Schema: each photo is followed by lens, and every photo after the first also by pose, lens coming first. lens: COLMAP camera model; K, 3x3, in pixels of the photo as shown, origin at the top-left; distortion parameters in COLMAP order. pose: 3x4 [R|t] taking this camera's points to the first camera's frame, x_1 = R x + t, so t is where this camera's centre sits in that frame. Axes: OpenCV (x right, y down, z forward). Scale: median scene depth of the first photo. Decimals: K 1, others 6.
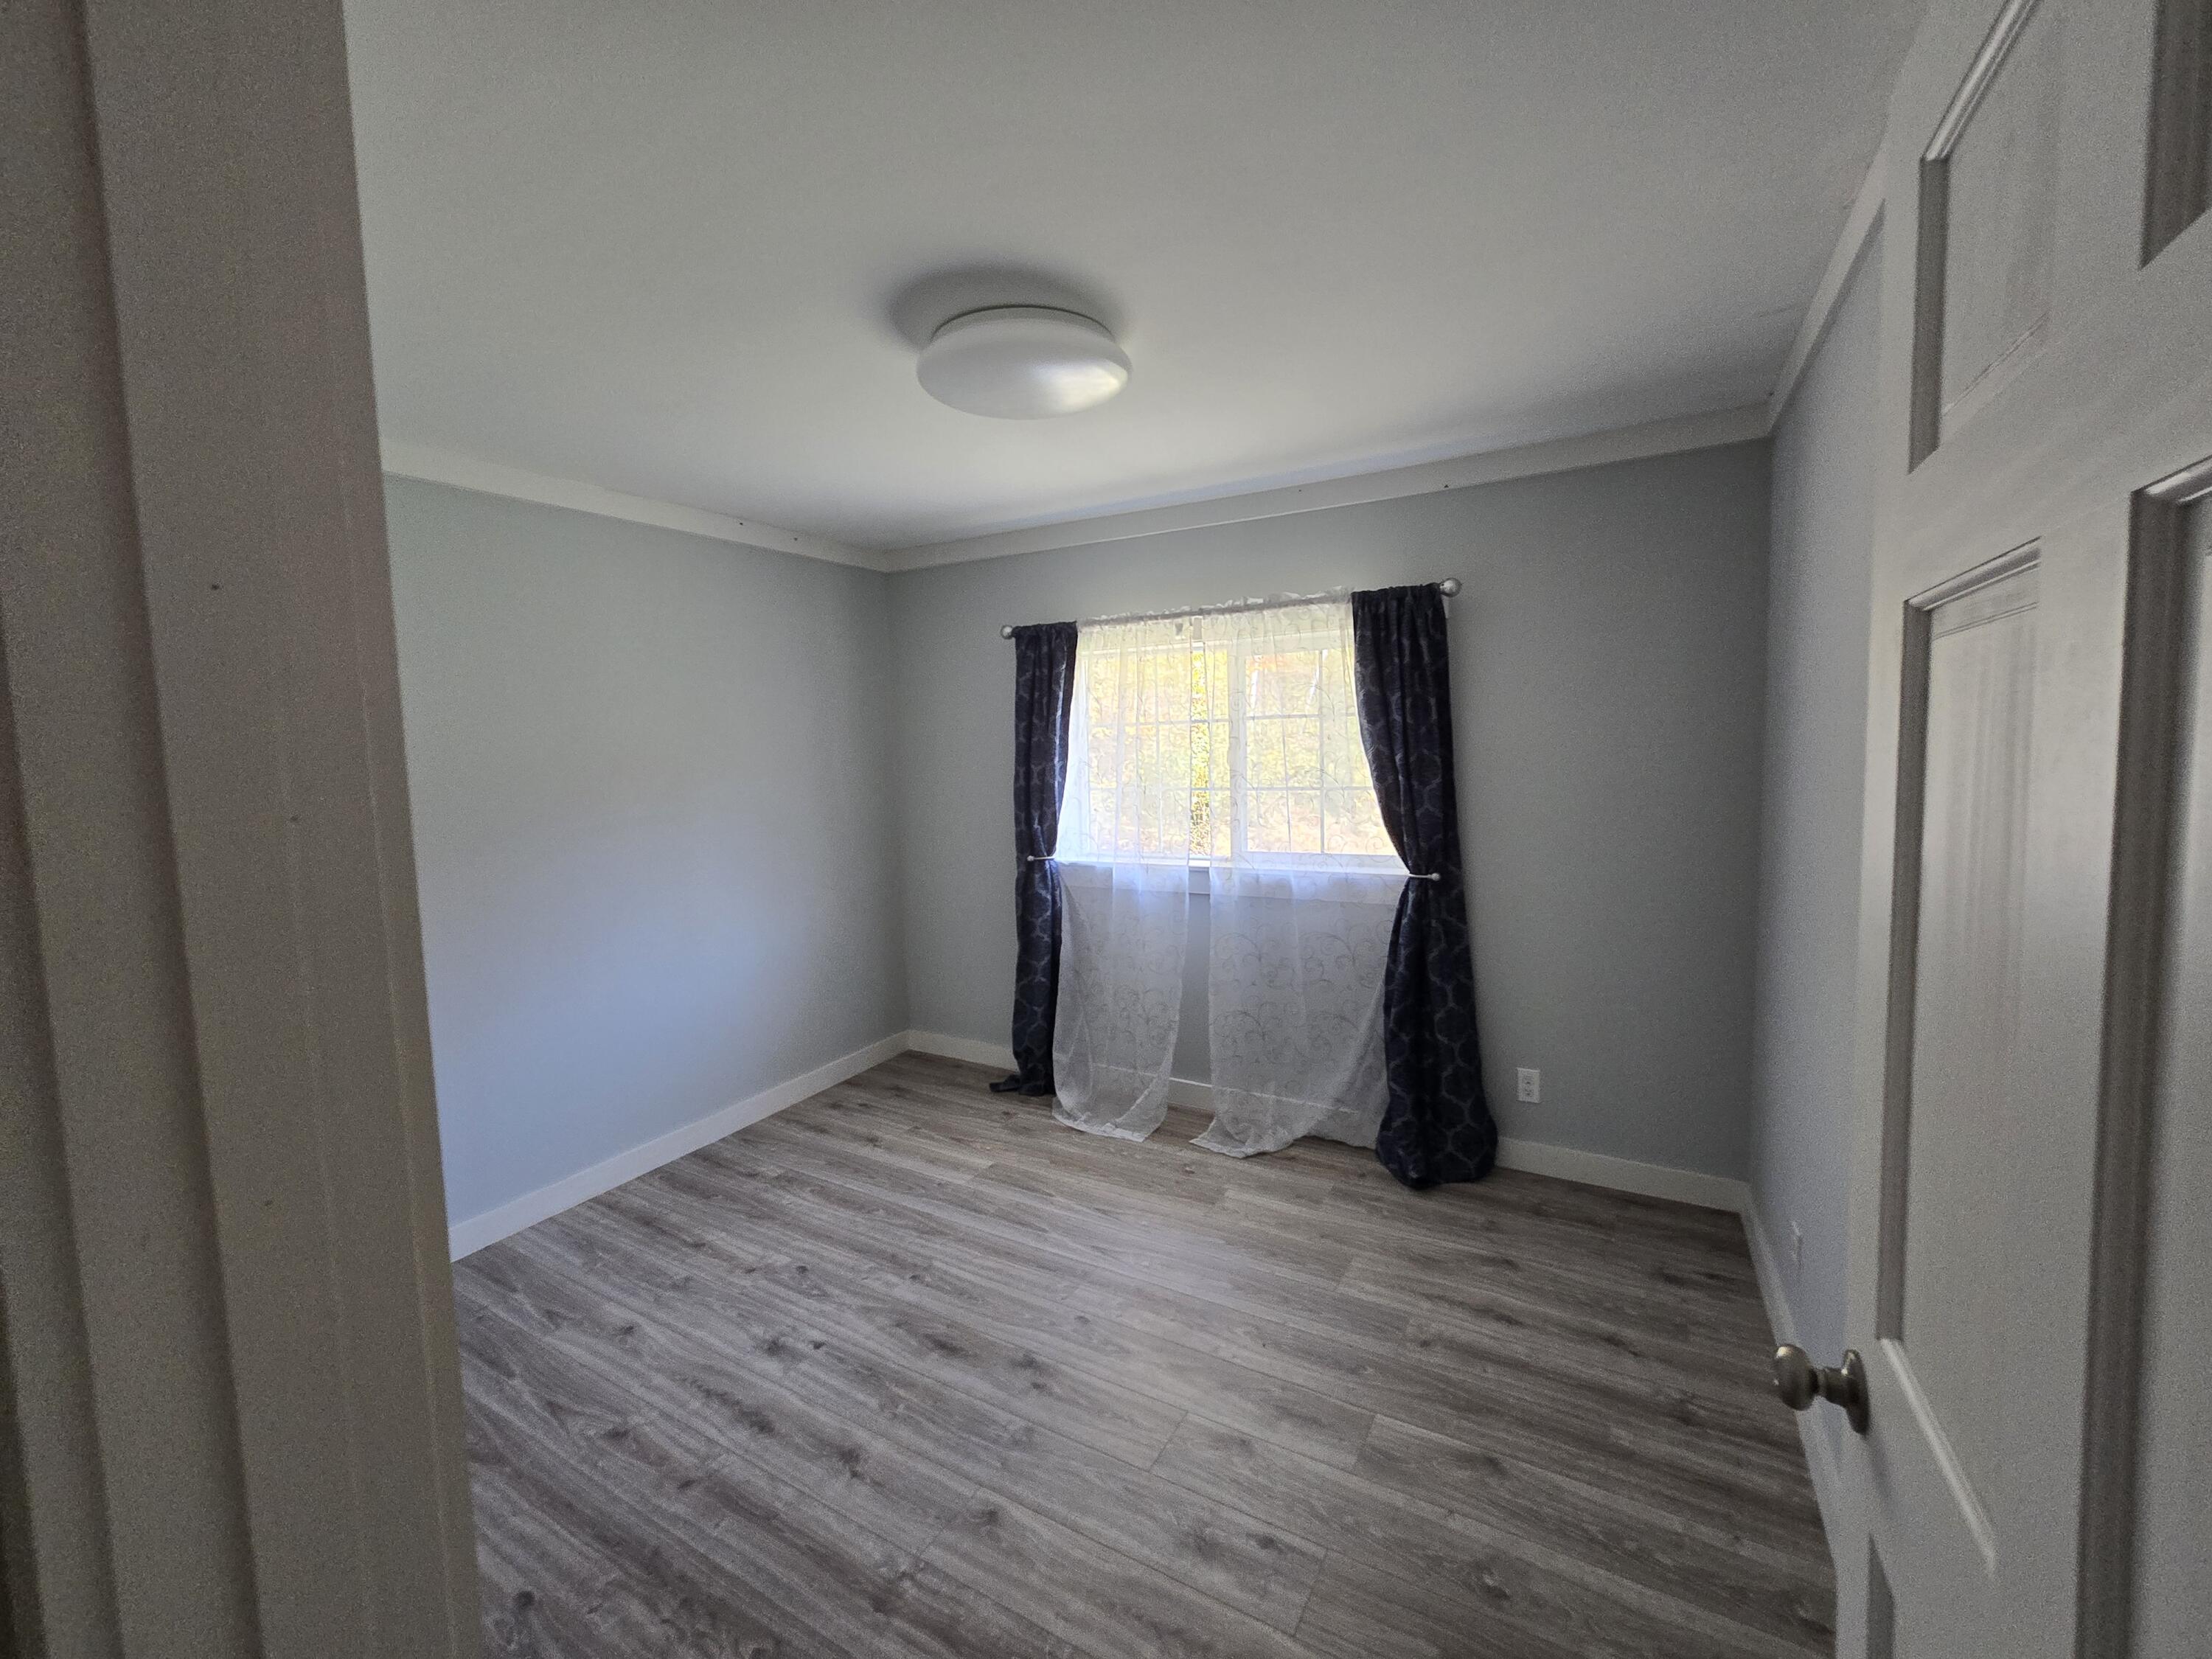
lens RADIAL K [[886.6, 0, 1106.8], [0, 886.6, 813.6], [0, 0, 1]] dist [0.000072, 0.000232]
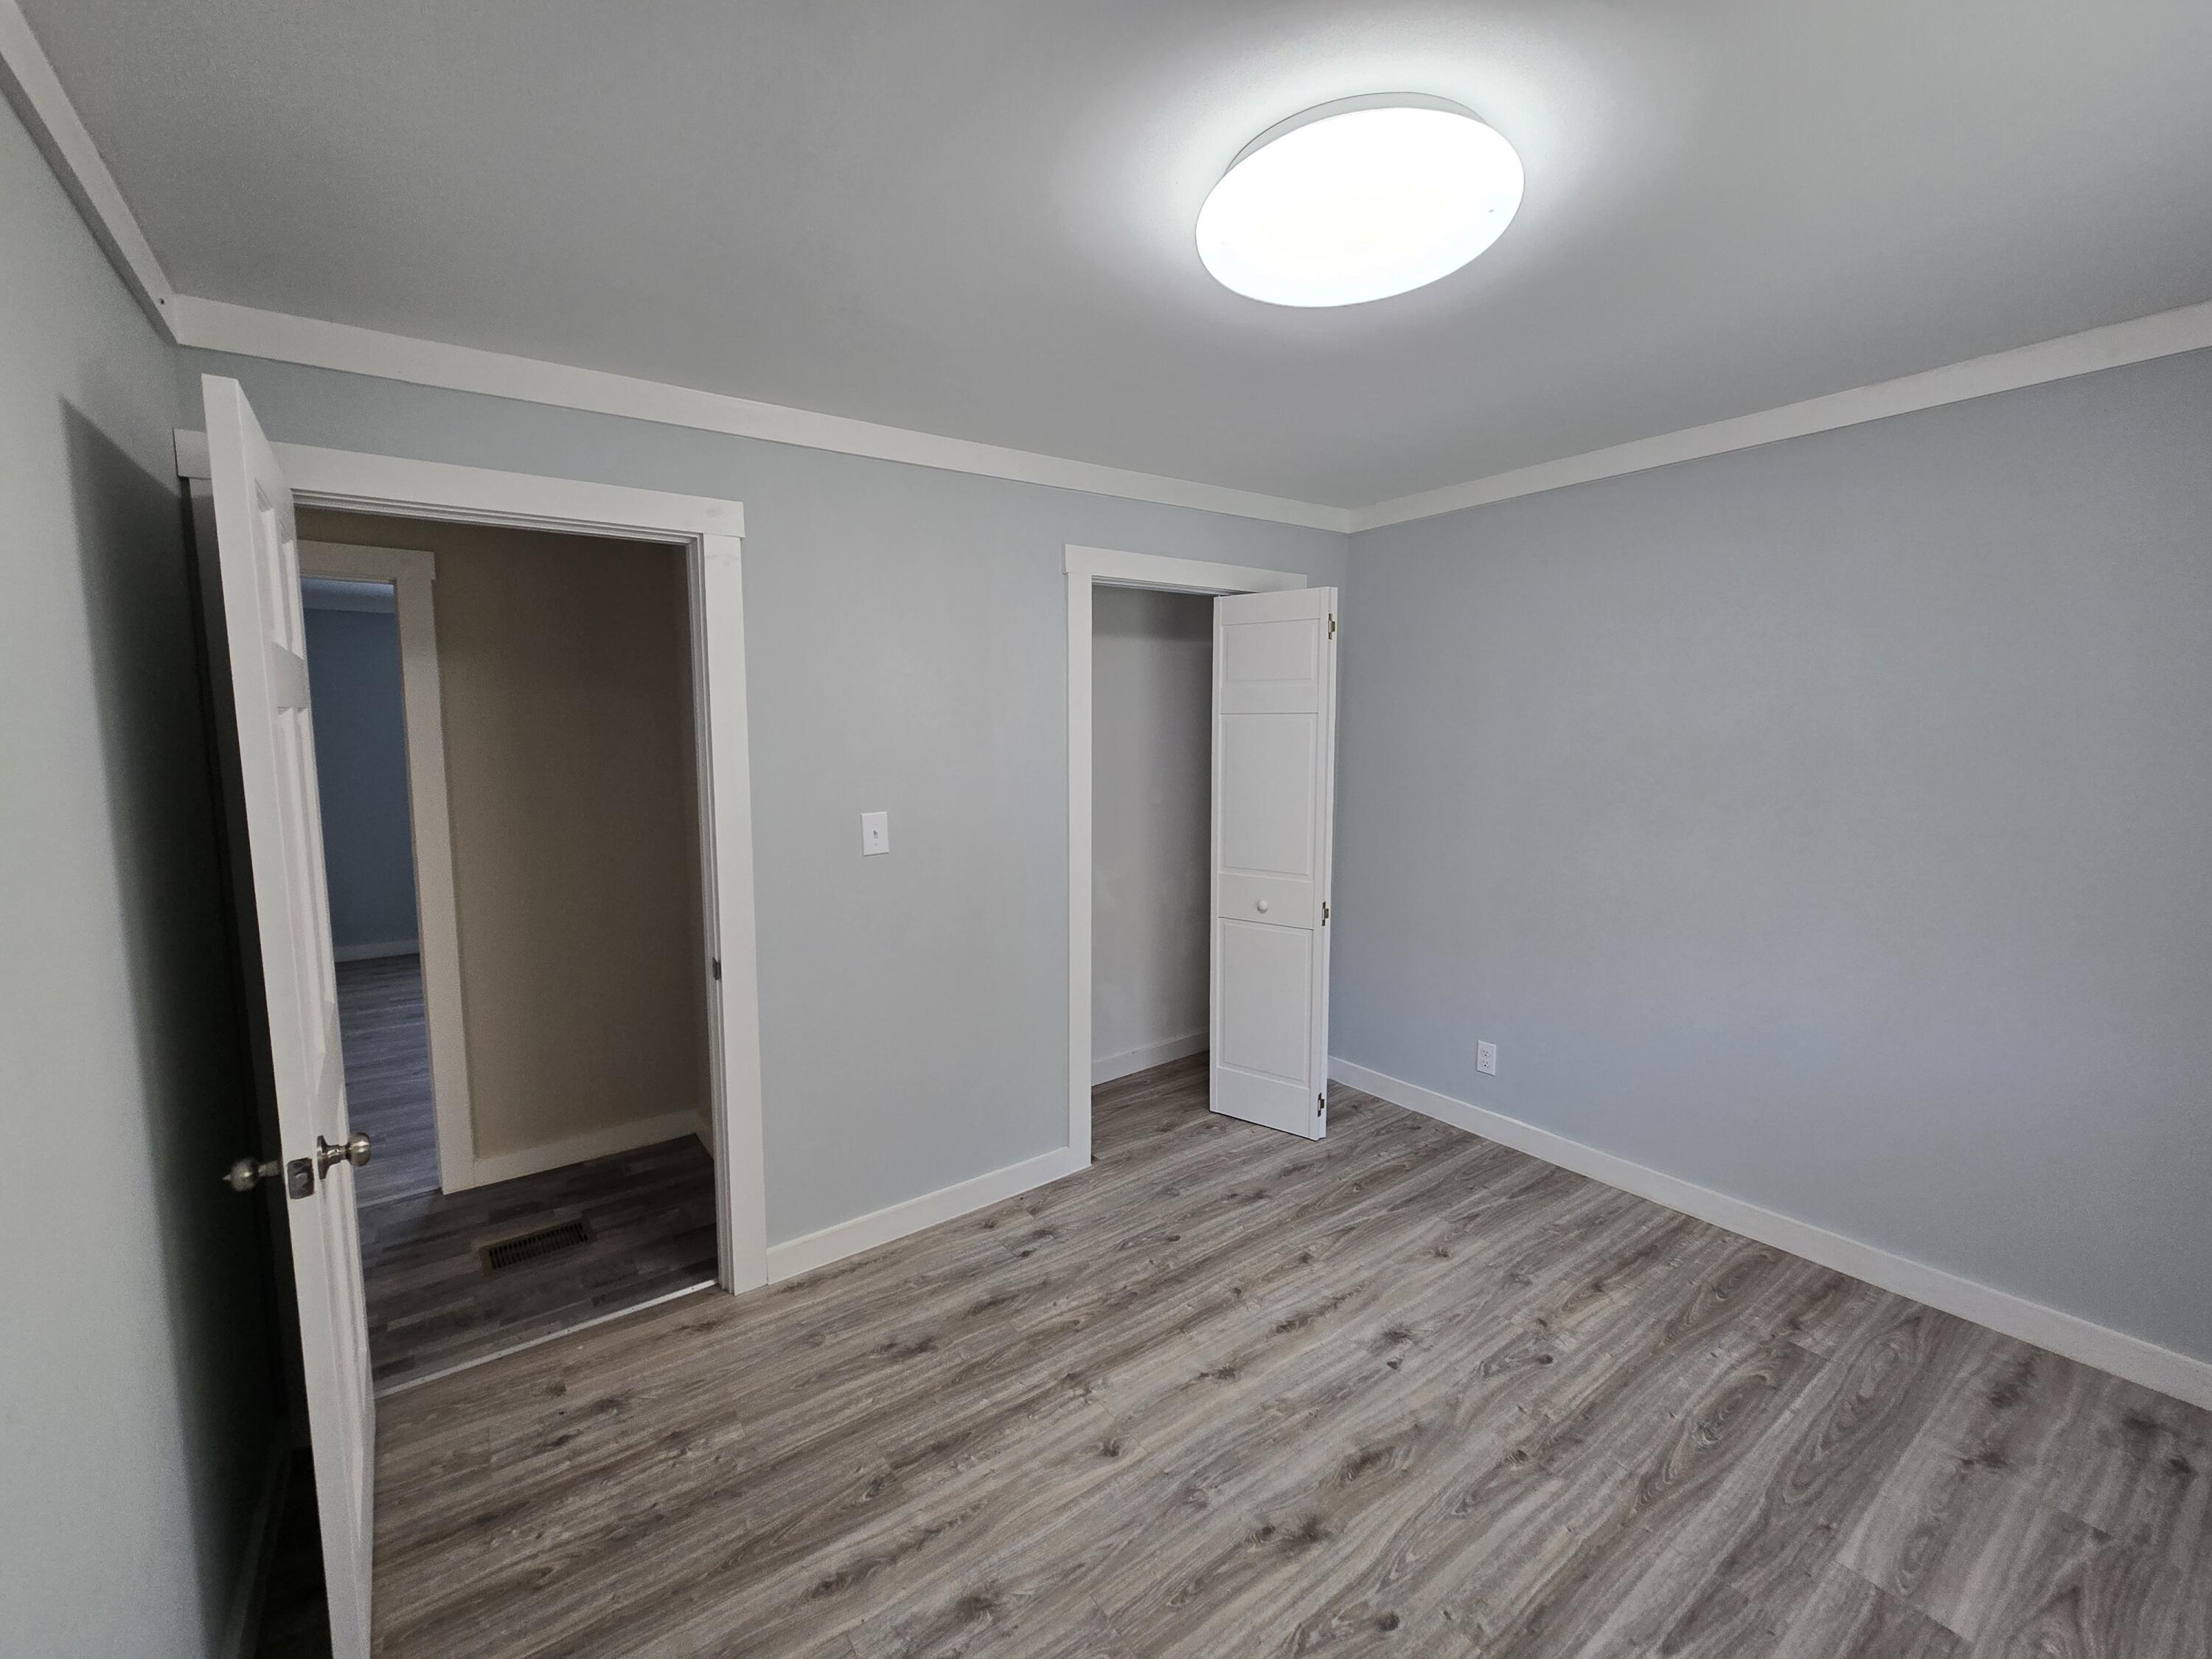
lens RADIAL K [[886.6, 0, 1106.8], [0, 886.6, 813.6], [0, 0, 1]] dist [0.000072, 0.000232]
pose [[-0.374475, 0.127075, -0.918488, 0.585278], [-0.055497, 0.985717, 0.159003, -0.118416], [0.925575, 0.110516, -0.362074, 0.984193]]
